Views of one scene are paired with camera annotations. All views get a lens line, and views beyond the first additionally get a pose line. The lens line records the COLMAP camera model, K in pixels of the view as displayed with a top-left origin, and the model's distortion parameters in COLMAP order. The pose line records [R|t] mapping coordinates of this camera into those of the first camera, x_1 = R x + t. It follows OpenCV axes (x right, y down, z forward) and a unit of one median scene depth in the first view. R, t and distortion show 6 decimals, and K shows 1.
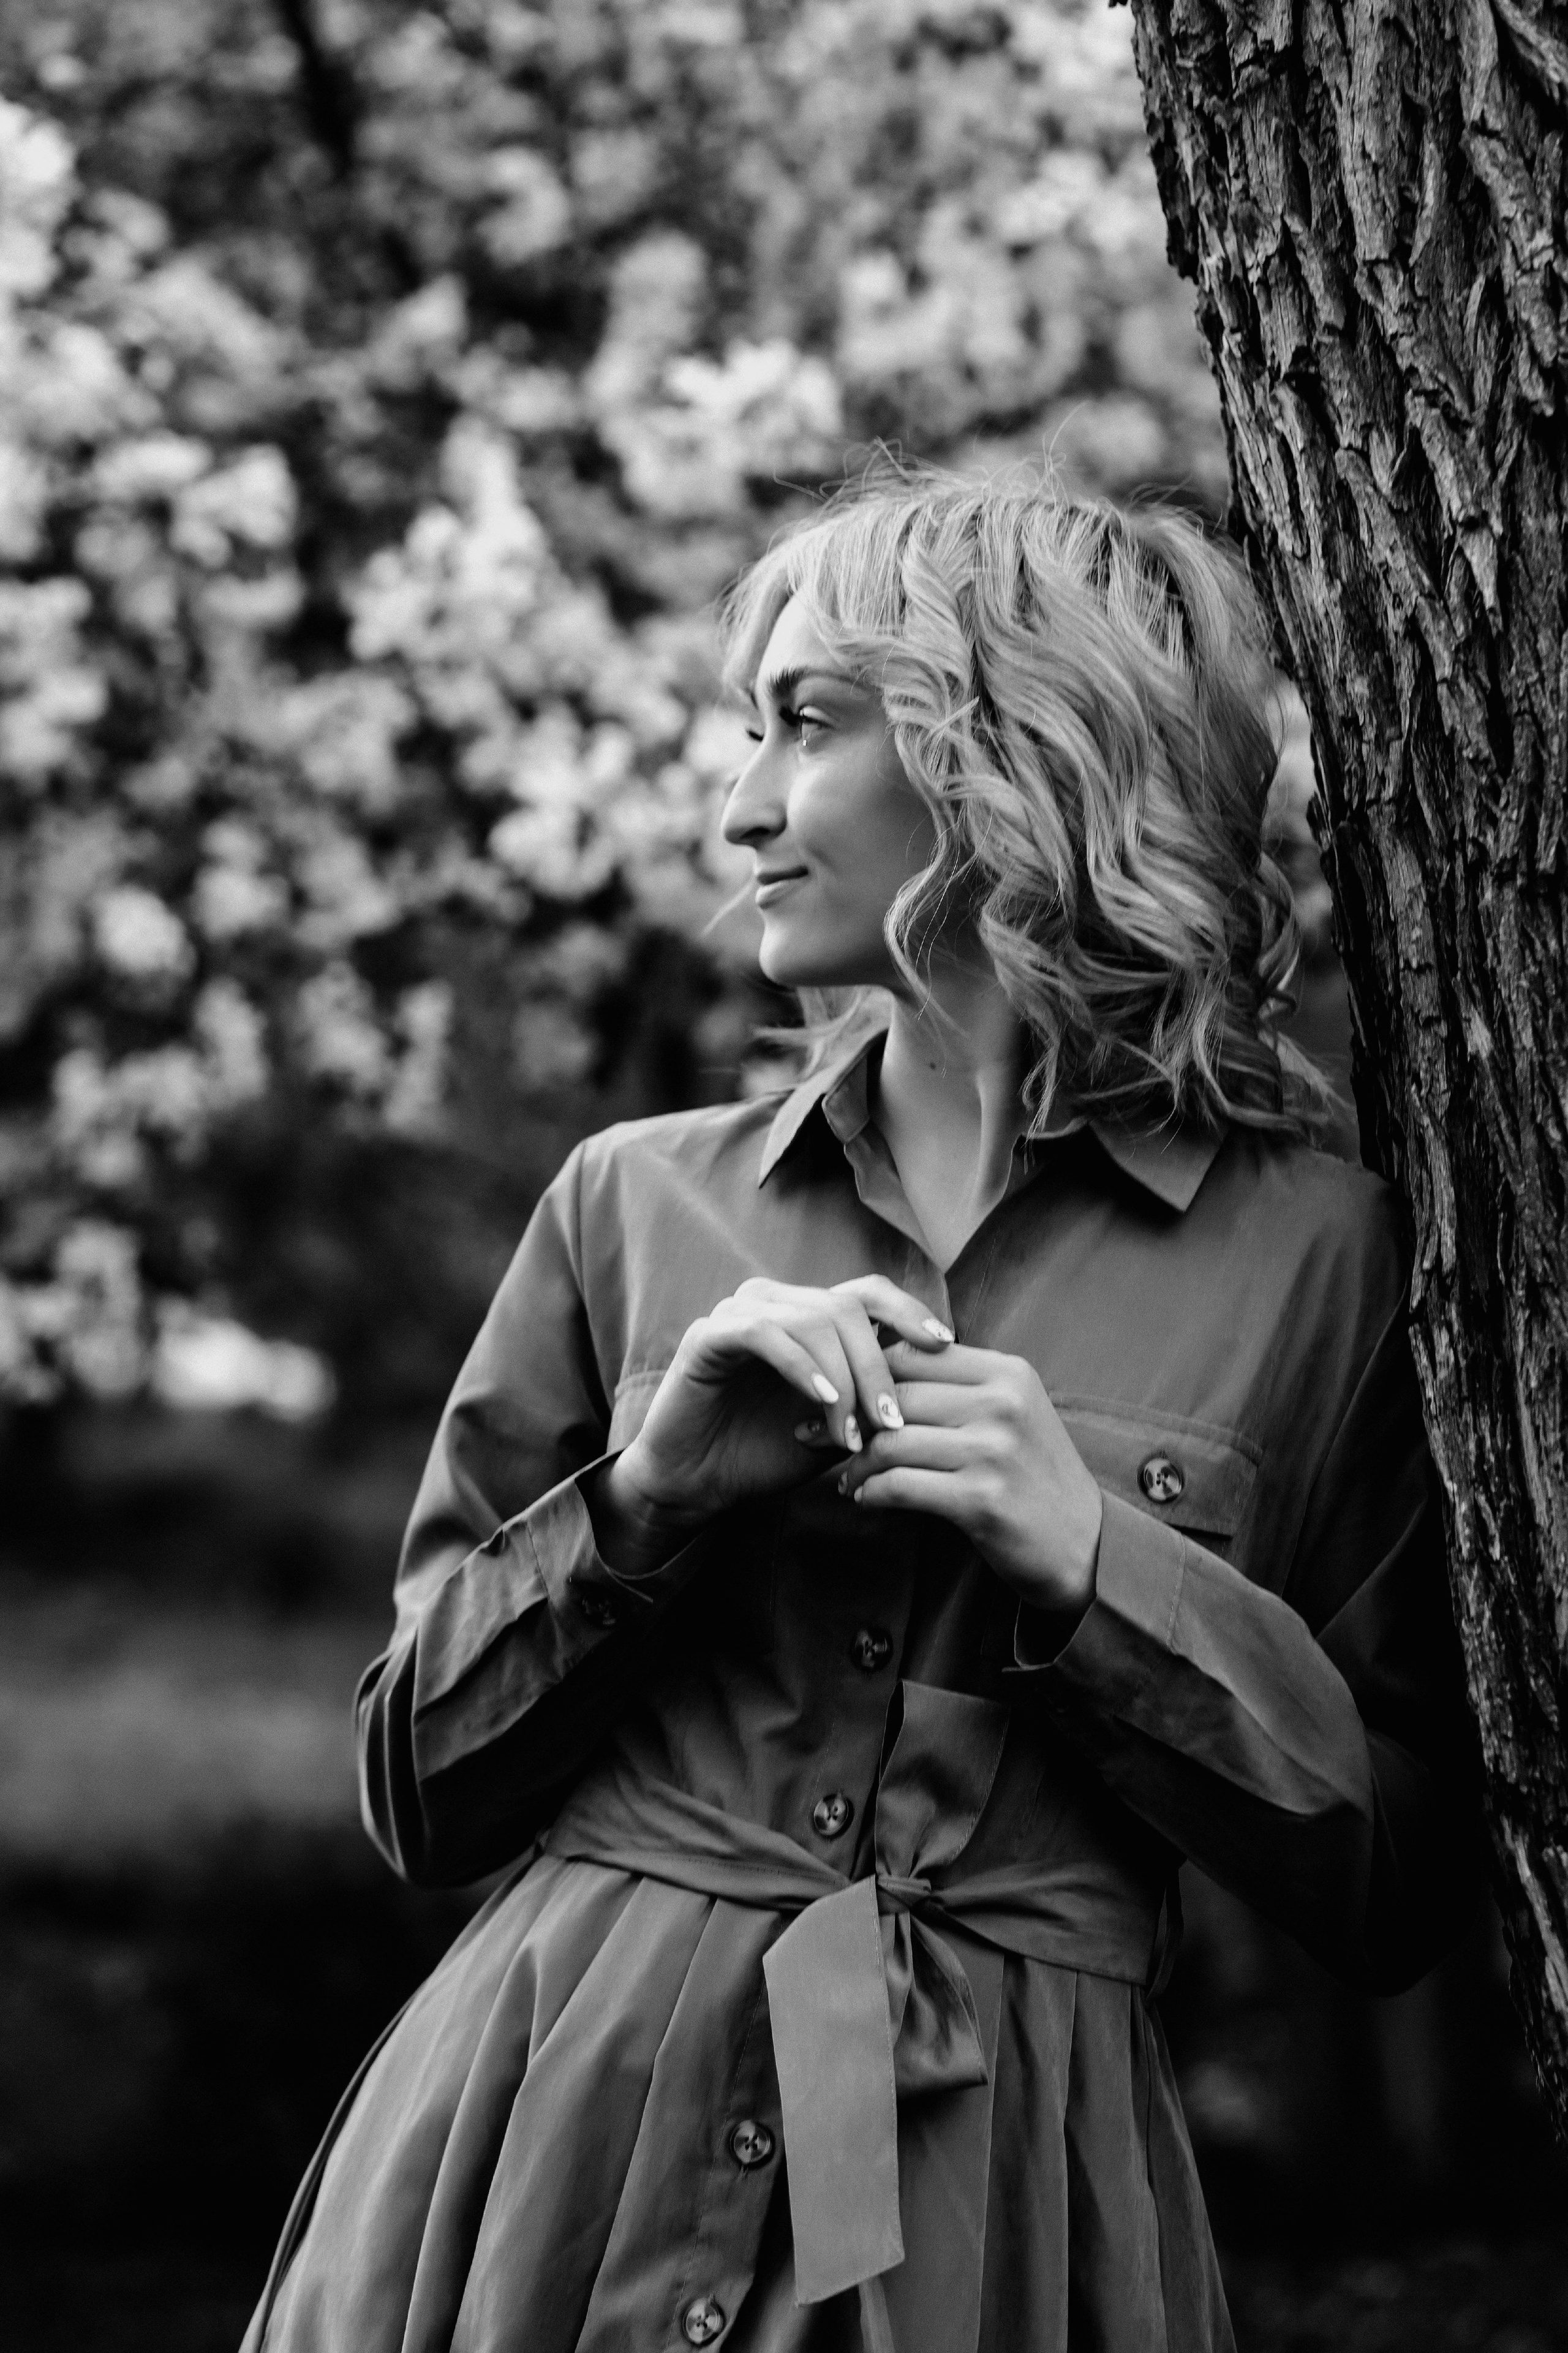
lens RADIAL K [[5749.3, 0, 785.9], [0, 5749.3, 1169.8], [0, 0, 1]] dist [0.148797, 0.000000]
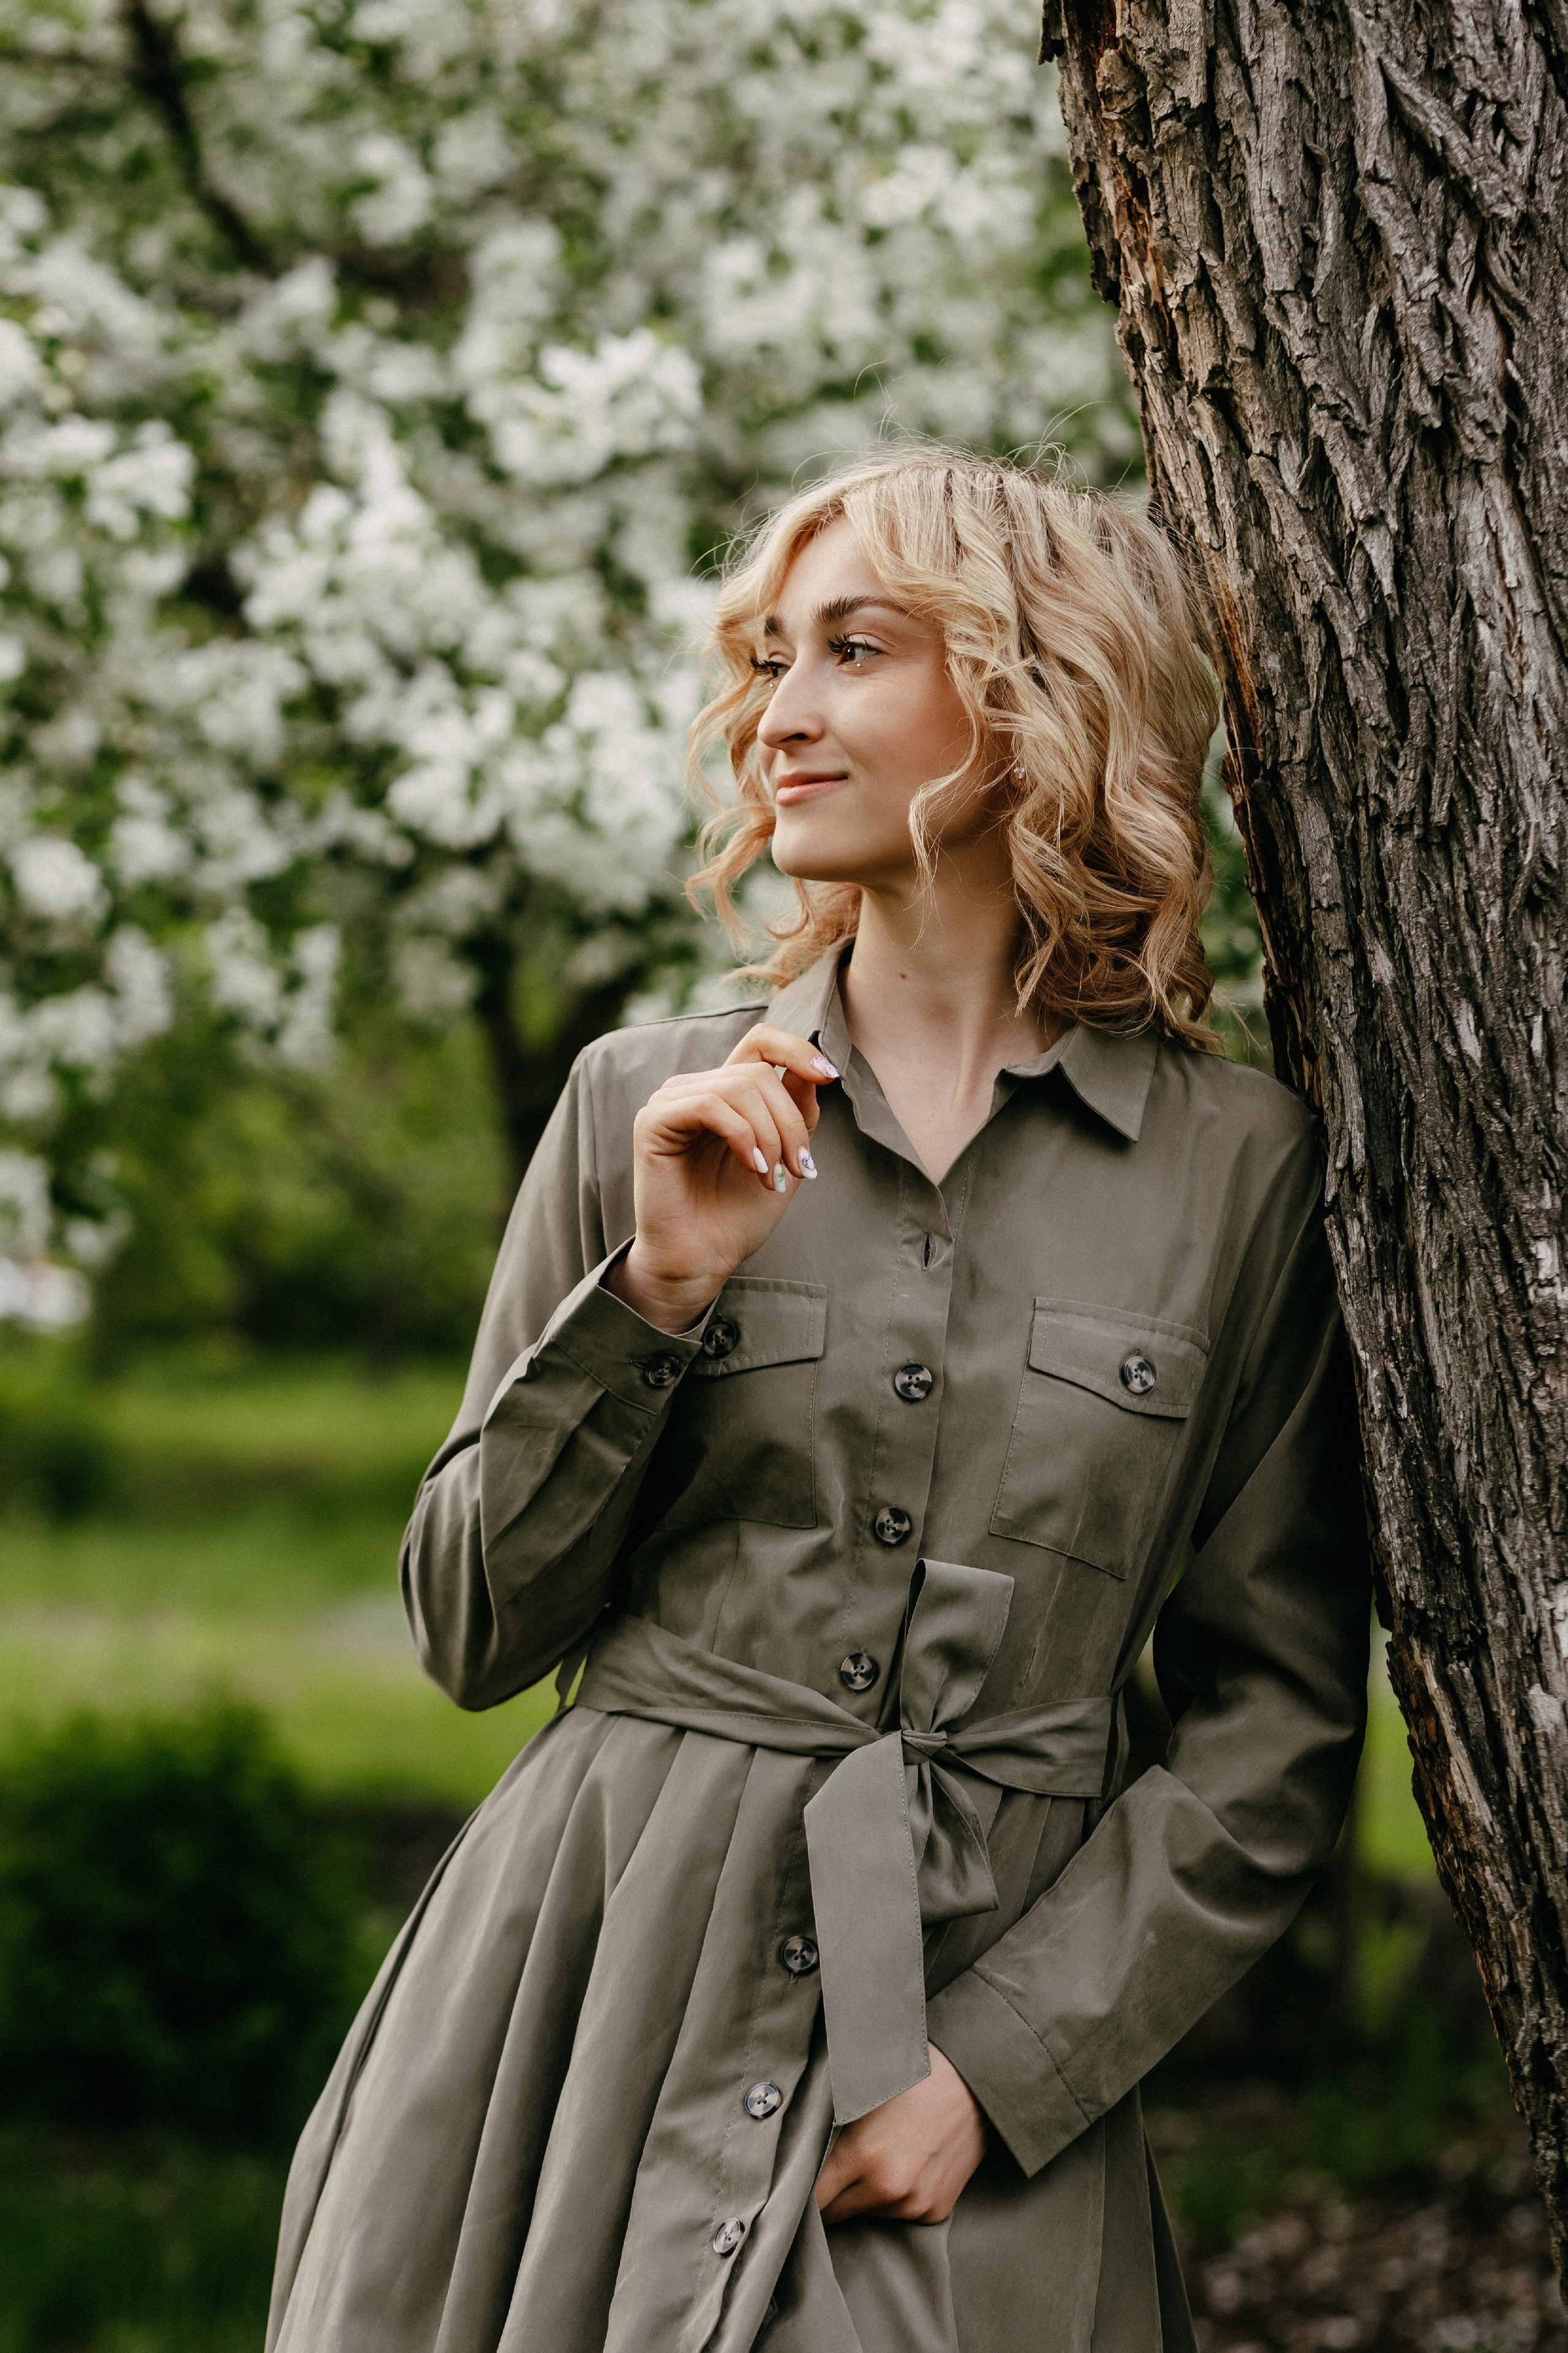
lens RADIAL K [[5749.3, 0, 782.3], [0, 5749.3, 1179.2], [0, 0, 1]] dist [0.148797, 0.000000]
pose [[0.999037, -0.011850, 0.042237, -0.047283], [0.011309, 0.999851, 0.013044, 0.002988], [-0.042385, -0.012554, 0.999022, -0.142929]]
